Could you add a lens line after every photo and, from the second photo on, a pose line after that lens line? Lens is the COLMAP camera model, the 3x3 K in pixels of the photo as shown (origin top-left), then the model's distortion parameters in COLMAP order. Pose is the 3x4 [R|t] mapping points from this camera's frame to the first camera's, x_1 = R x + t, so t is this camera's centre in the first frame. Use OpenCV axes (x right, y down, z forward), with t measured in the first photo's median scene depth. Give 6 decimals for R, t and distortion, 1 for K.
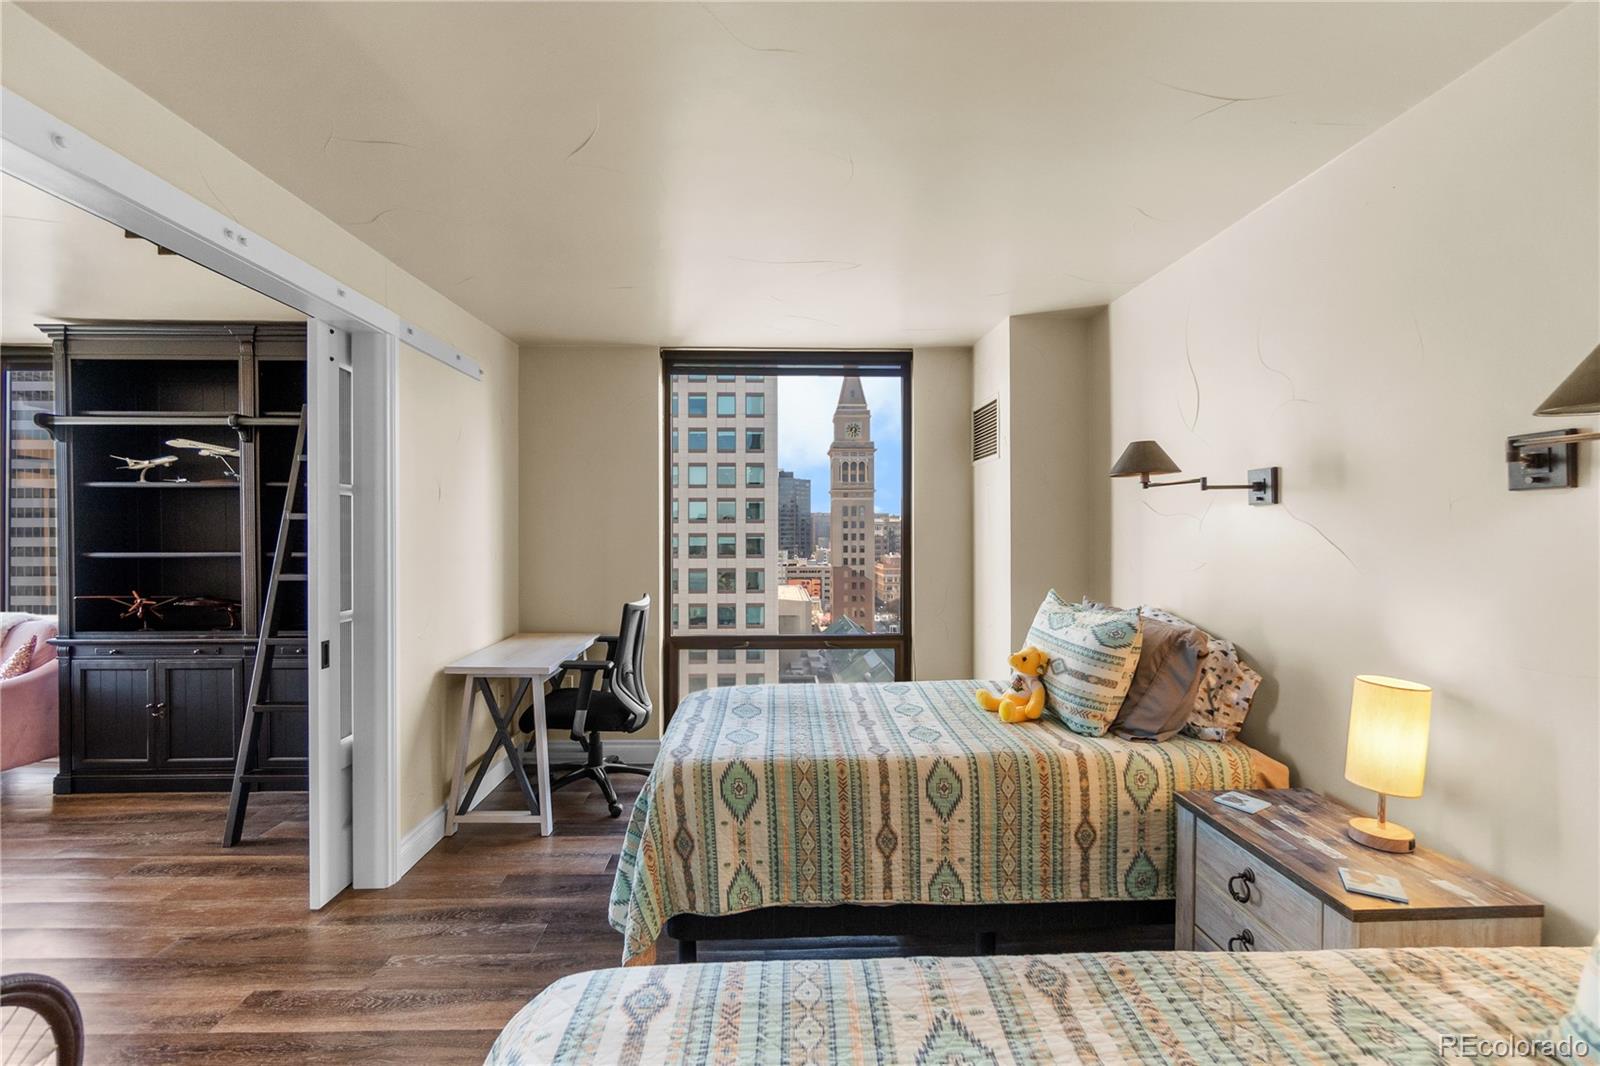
lens RADIAL K [[697.8, 0, 796.9], [0, 697.8, 534.4], [0, 0, 1]] dist [-0.004667, 0.002310]
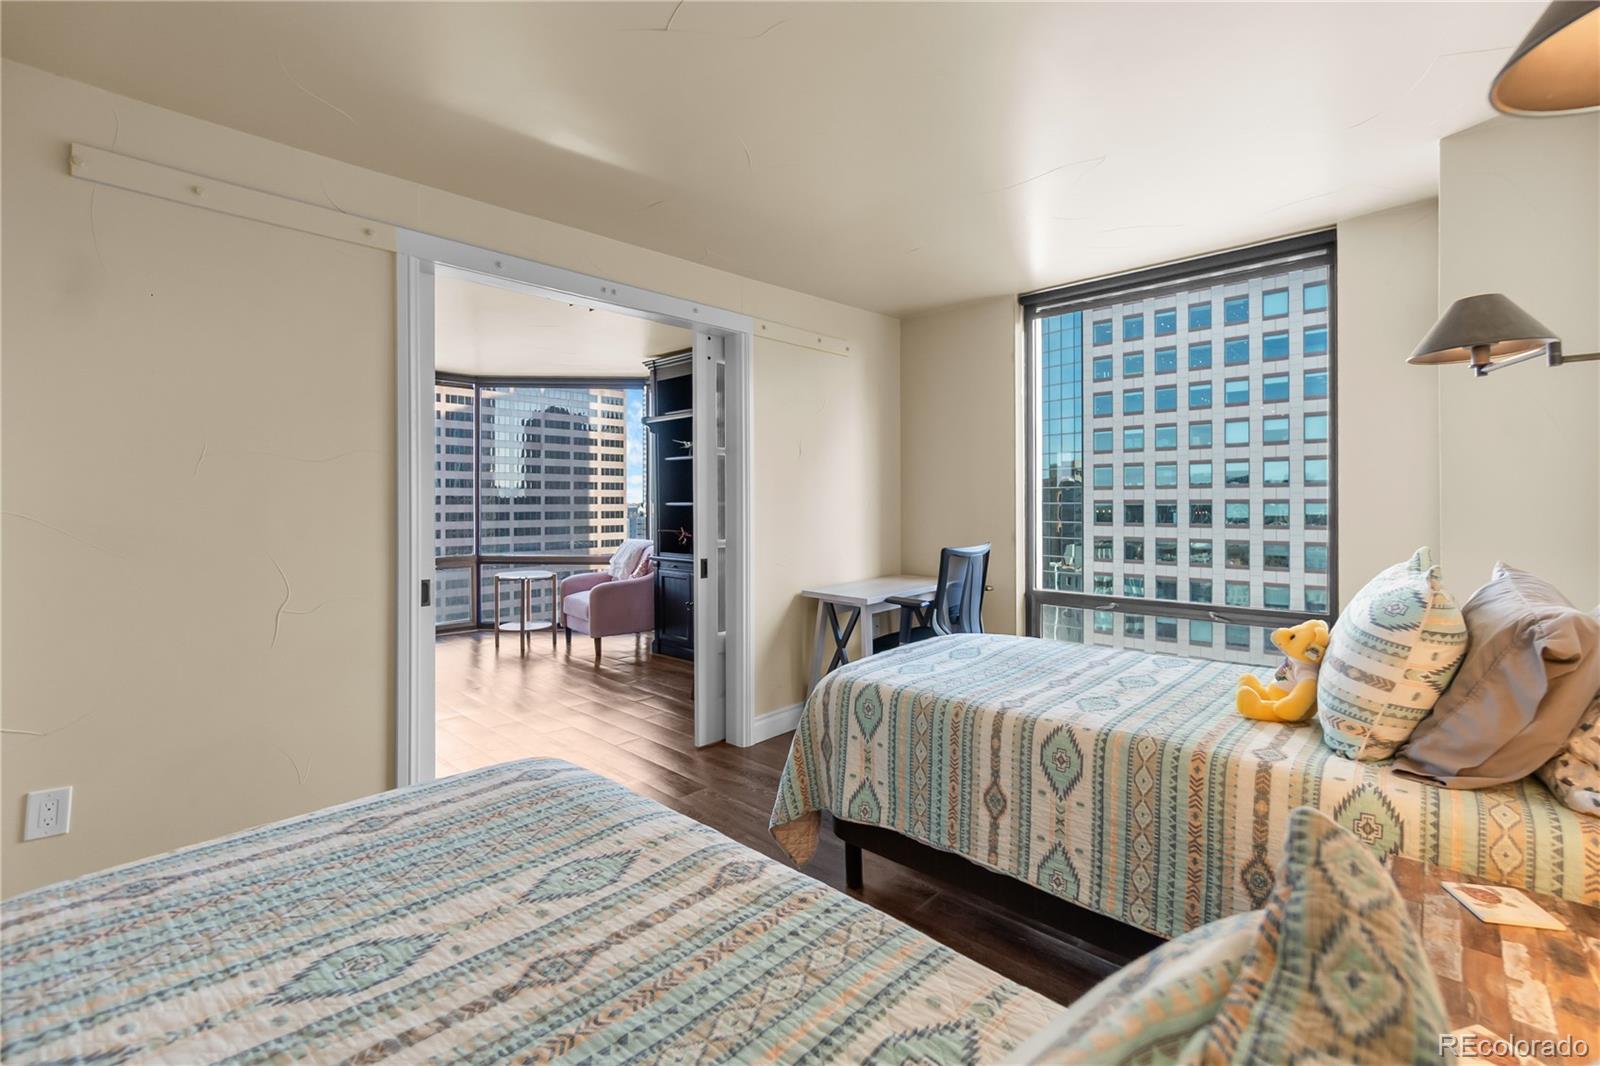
lens RADIAL K [[697.8, 0, 801.9], [0, 697.8, 506.6], [0, 0, 1]] dist [-0.004667, 0.002310]
pose [[0.708255, 0.003295, -0.705949, 0.584481], [-0.000605, 0.999992, 0.004061, 0.052471], [0.705957, -0.002449, 0.708251, 0.178025]]
